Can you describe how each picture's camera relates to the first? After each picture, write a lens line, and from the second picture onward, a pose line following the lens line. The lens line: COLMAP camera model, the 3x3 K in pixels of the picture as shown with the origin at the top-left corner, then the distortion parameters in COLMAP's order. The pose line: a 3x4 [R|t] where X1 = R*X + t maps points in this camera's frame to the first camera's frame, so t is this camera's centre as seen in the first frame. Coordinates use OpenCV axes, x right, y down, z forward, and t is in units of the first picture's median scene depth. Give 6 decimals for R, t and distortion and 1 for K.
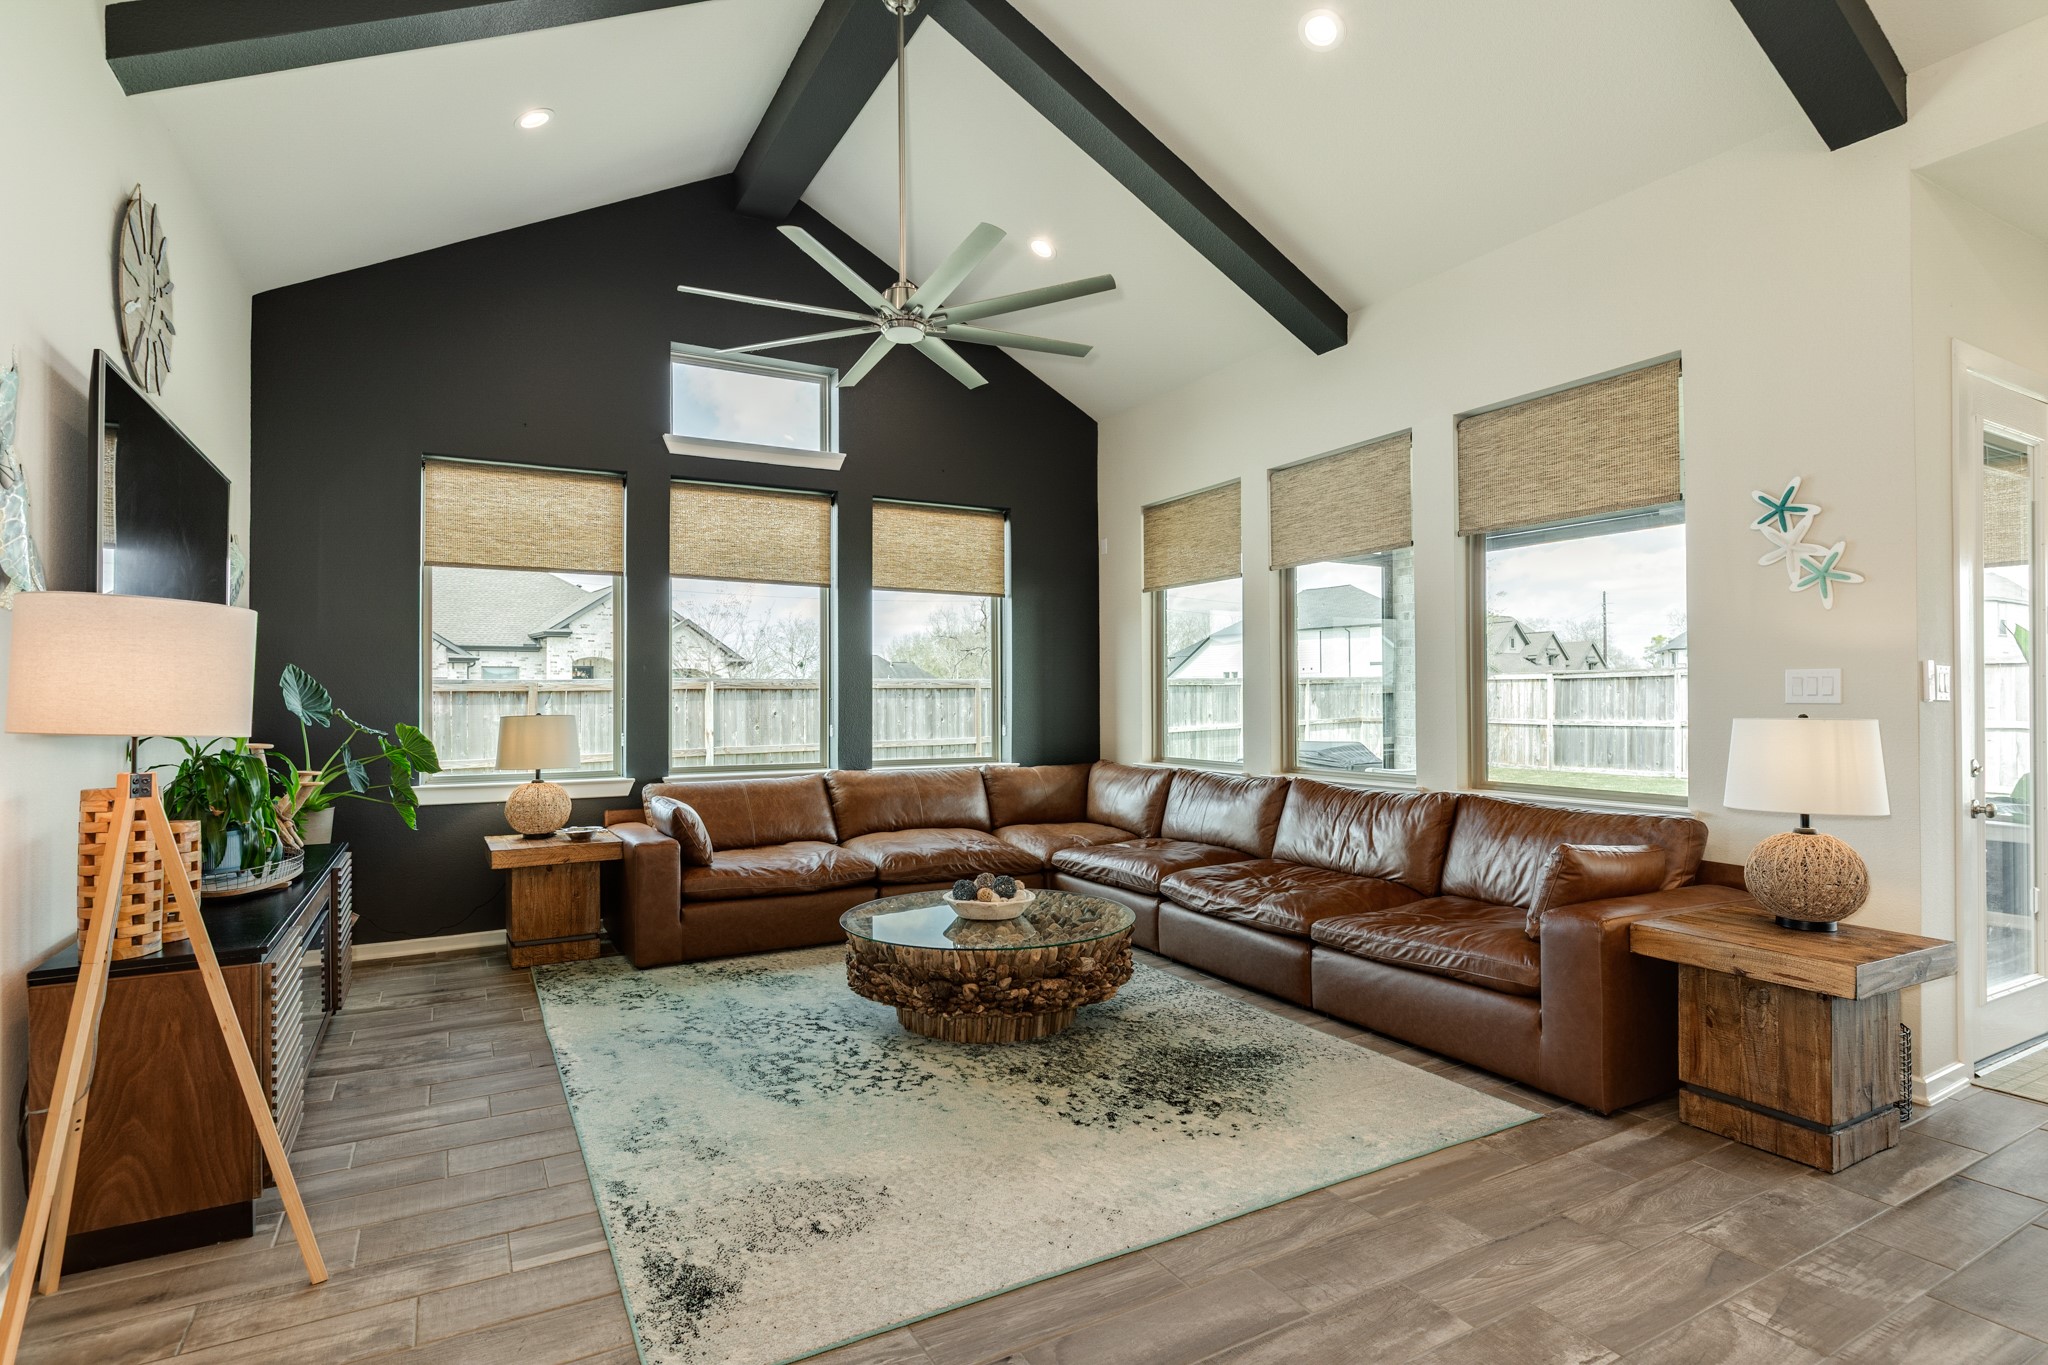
lens RADIAL K [[1016.5, 0, 1018.1], [0, 1016.5, 690.3], [0, 0, 1]] dist [-0.000429, -0.000183]
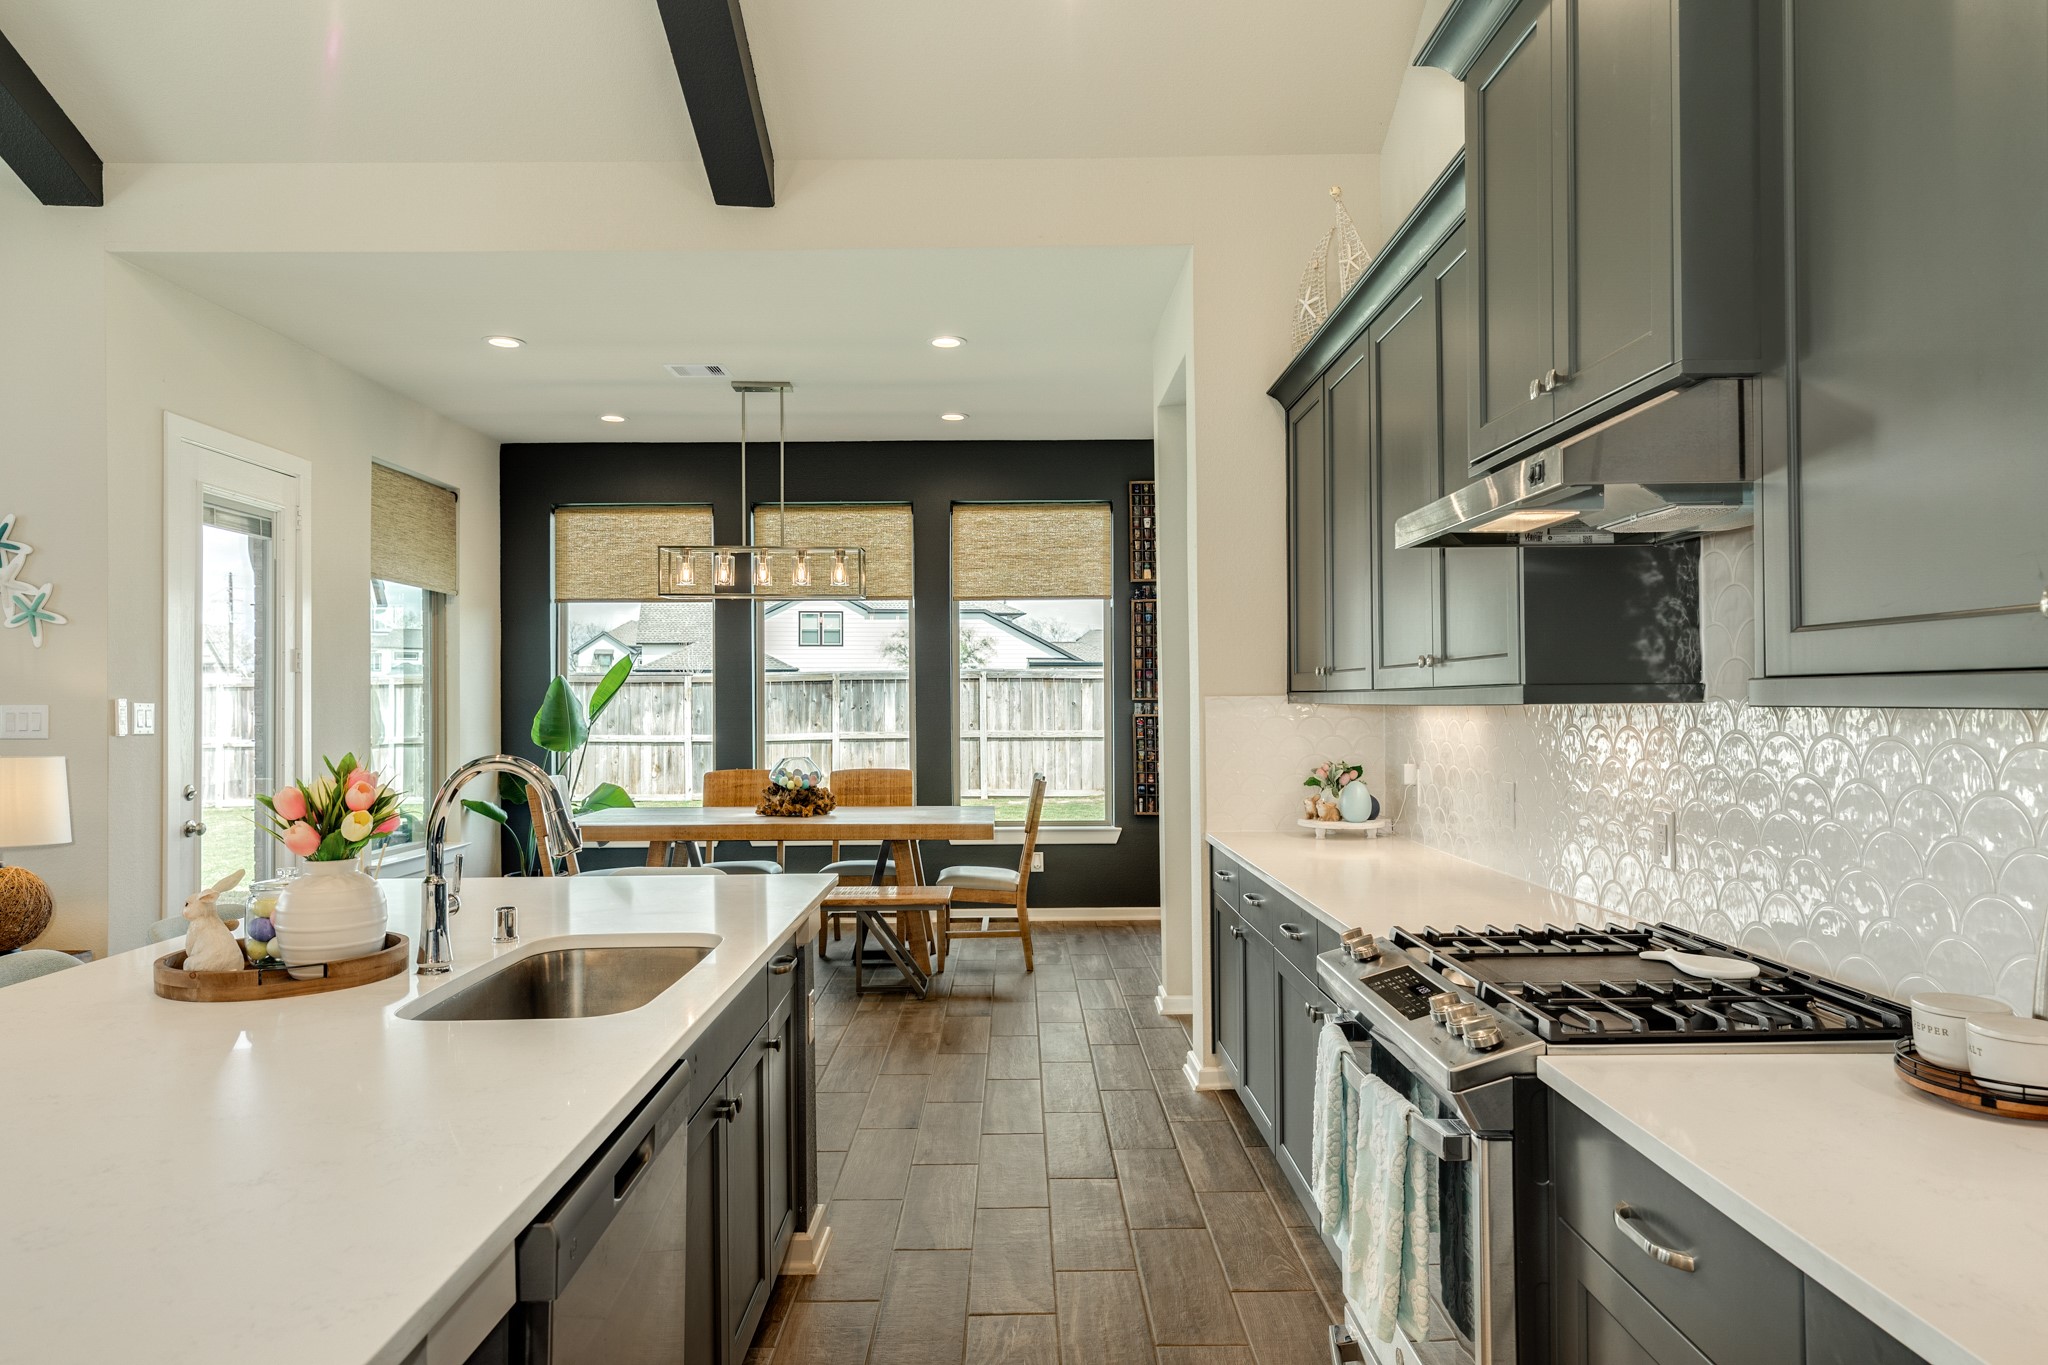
lens RADIAL K [[1272.5, 0, 1024.0], [0, 1272.5, 682.5], [0, 0, 1]] dist [0.002714, 0.001145]
pose [[0.480935, 0.013500, 0.876652, 0.031526], [-0.003283, 0.999902, -0.013597, -0.006437], [-0.876750, 0.003661, 0.480932, -0.107622]]
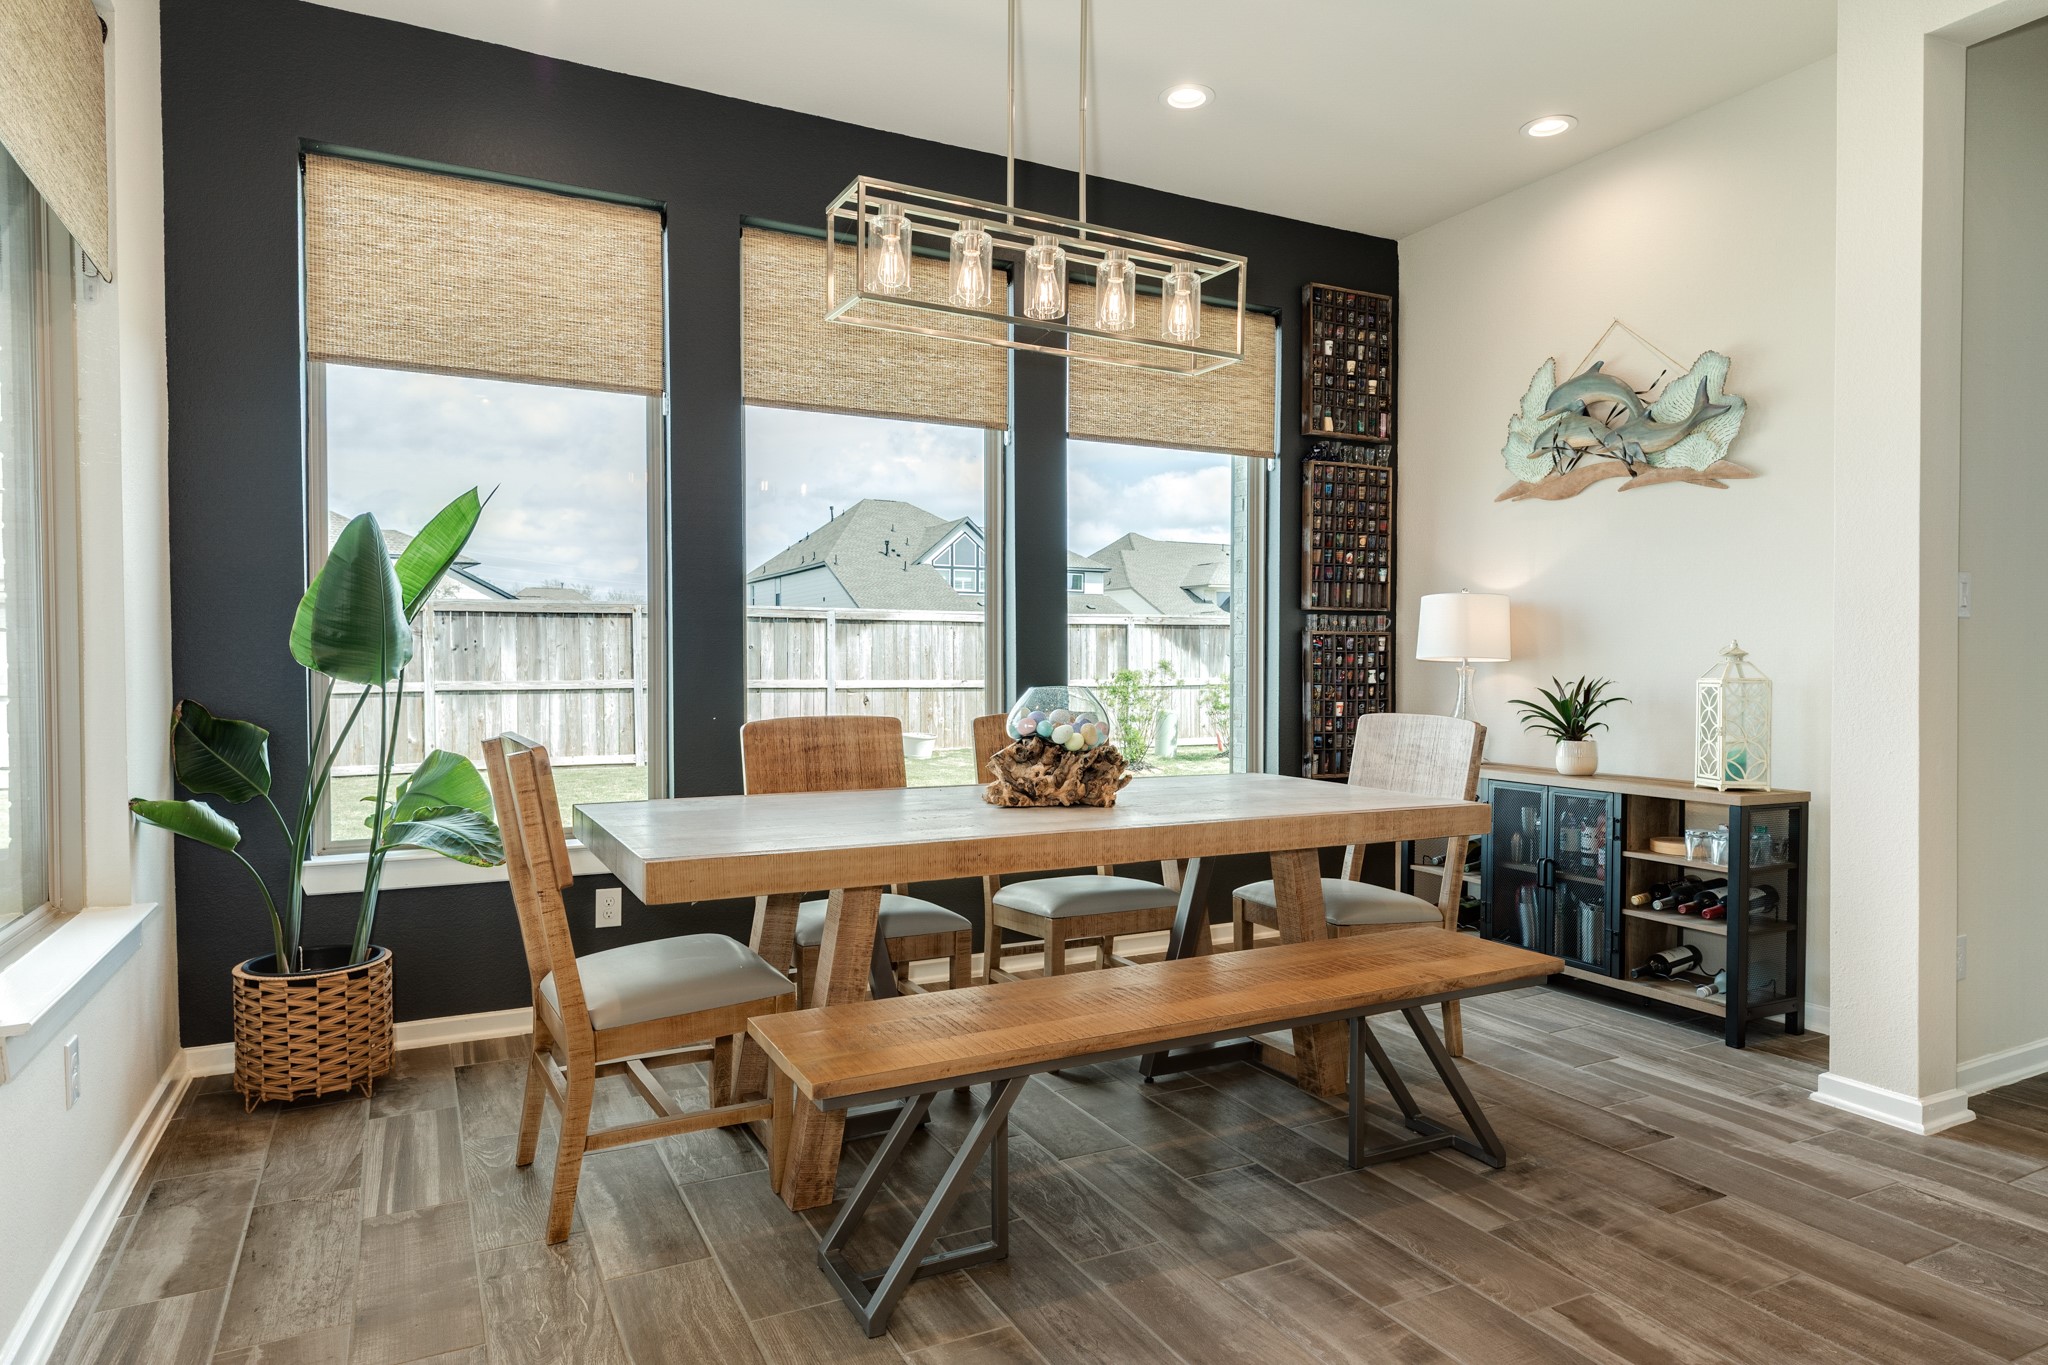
lens RADIAL K [[1196.9, 0, 1020.9], [0, 1196.9, 691.4], [0, 0, 1]] dist [0.004195, 0.002710]
pose [[0.032479, -0.017689, 0.999316, 0.167737], [-0.011092, 0.999775, 0.018057, 0.010070], [-0.999411, -0.011671, 0.032276, 0.156687]]
